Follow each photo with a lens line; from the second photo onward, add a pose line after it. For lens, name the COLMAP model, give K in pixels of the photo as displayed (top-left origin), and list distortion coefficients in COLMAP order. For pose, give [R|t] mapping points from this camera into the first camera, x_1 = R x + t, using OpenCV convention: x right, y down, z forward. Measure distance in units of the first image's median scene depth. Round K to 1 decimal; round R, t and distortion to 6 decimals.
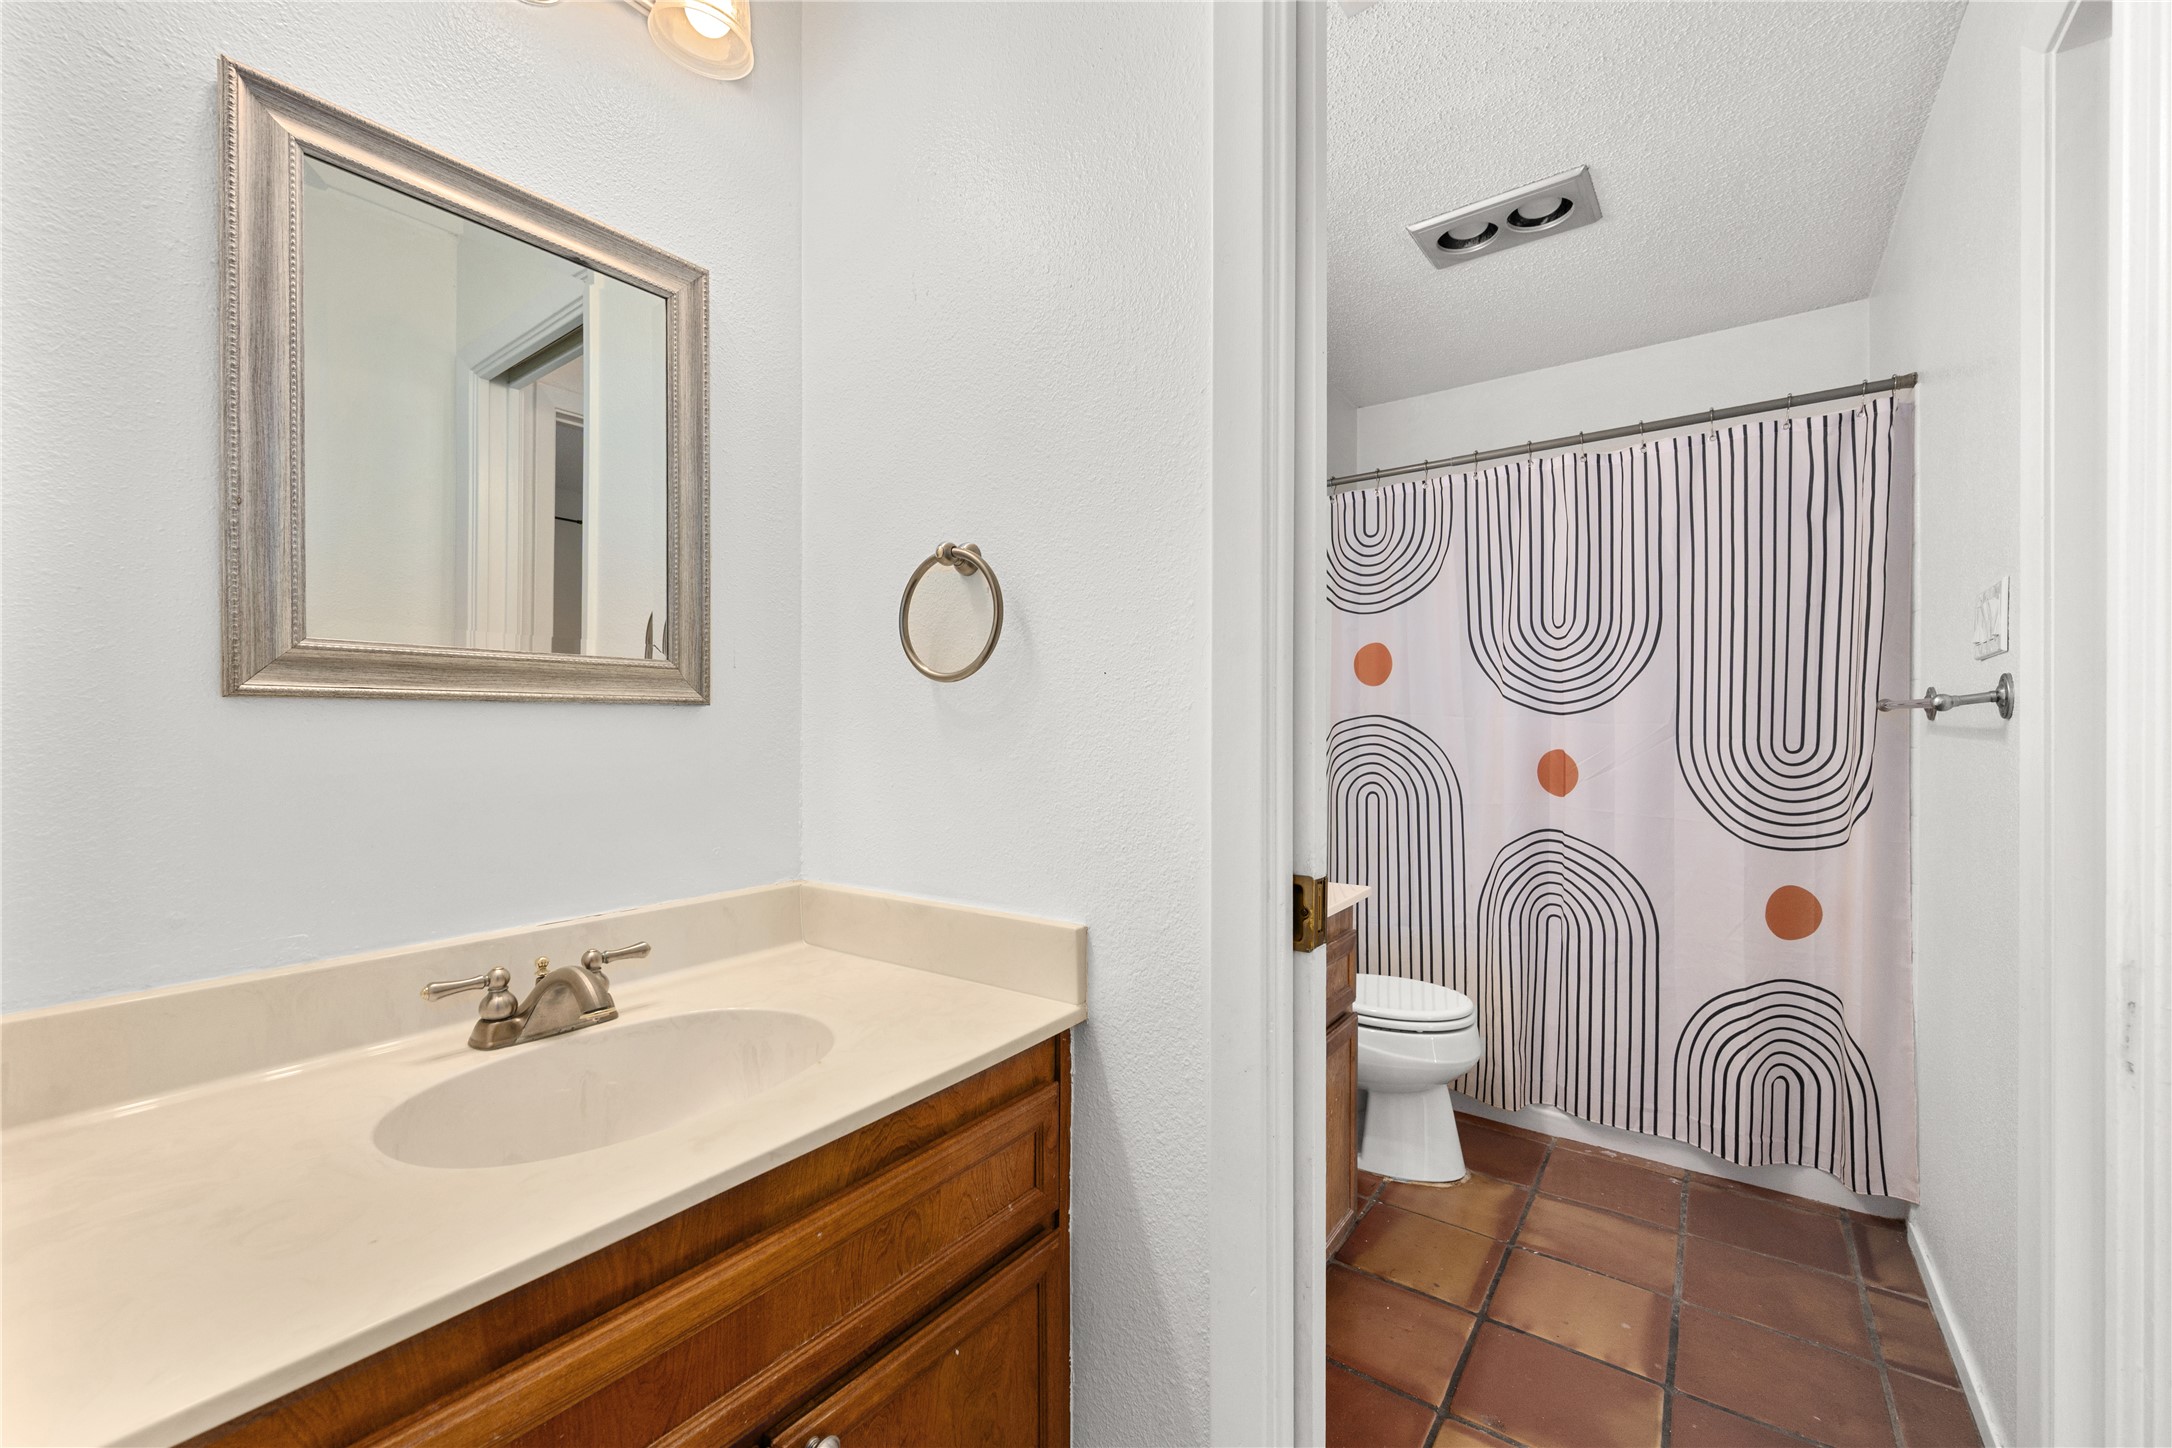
lens RADIAL K [[874.2, 0, 1051.4], [0, 874.2, 731.2], [0, 0, 1]] dist [-0.000933, -0.000412]
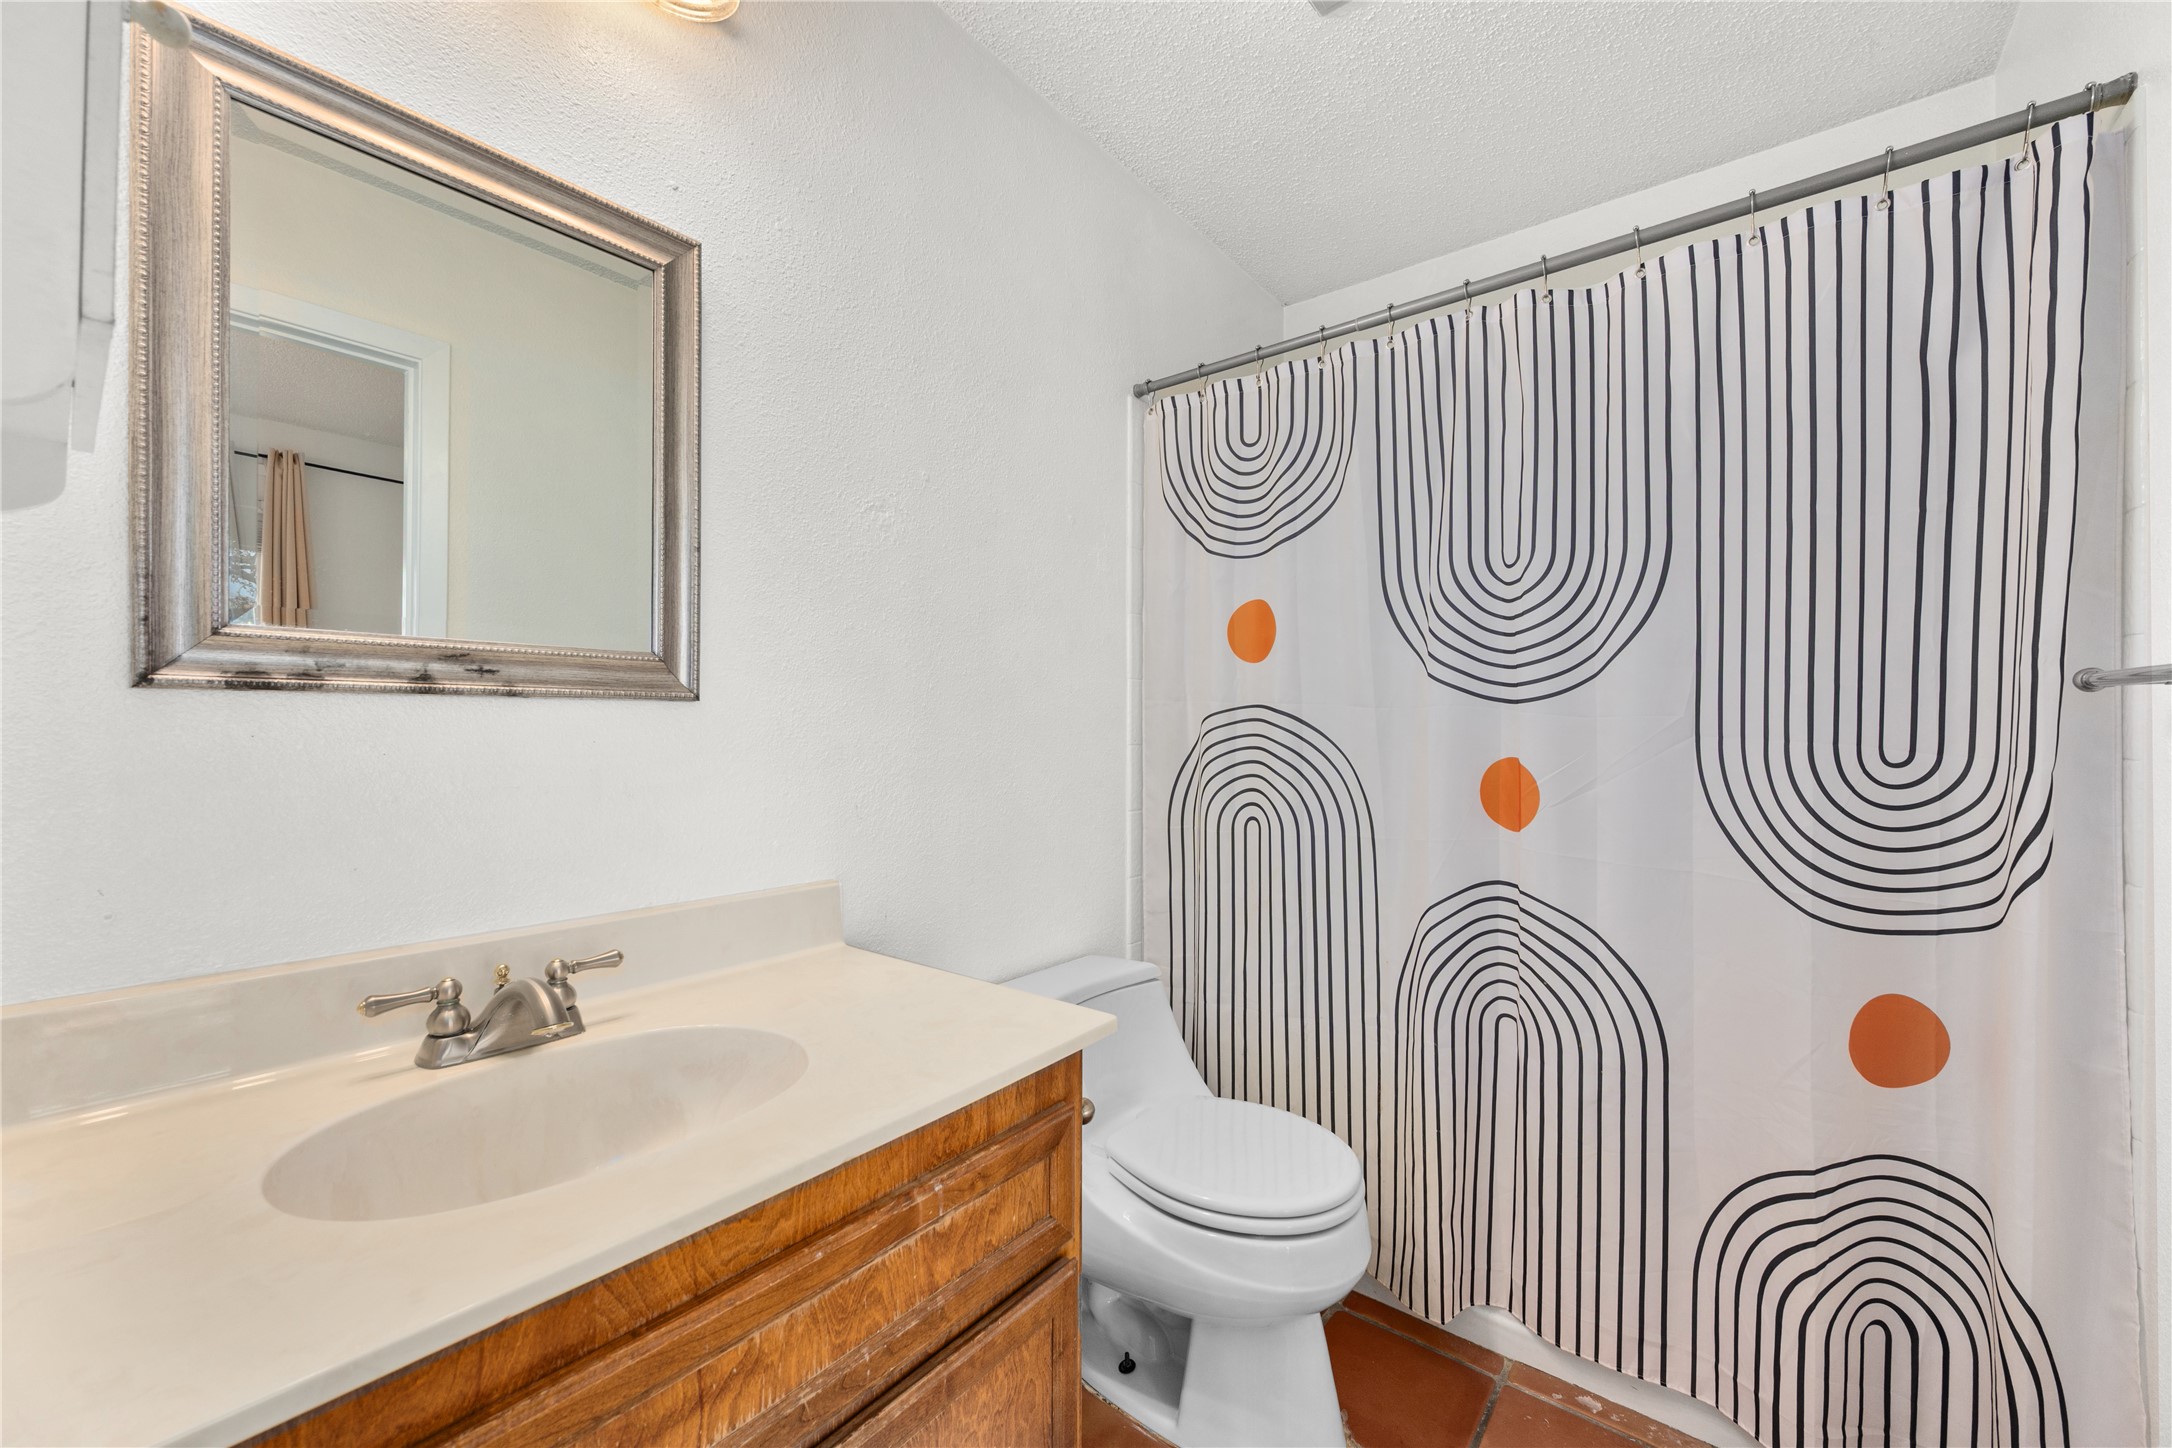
lens RADIAL K [[852.2, 0, 1086.0], [0, 852.2, 724.0], [0, 0, 1]] dist [-0.002263, 0.001179]
pose [[0.999811, 0.003527, -0.019119, 0.288605], [-0.003691, 0.999957, -0.008553, 0.002988], [0.019088, 0.008622, 0.999781, 0.380789]]
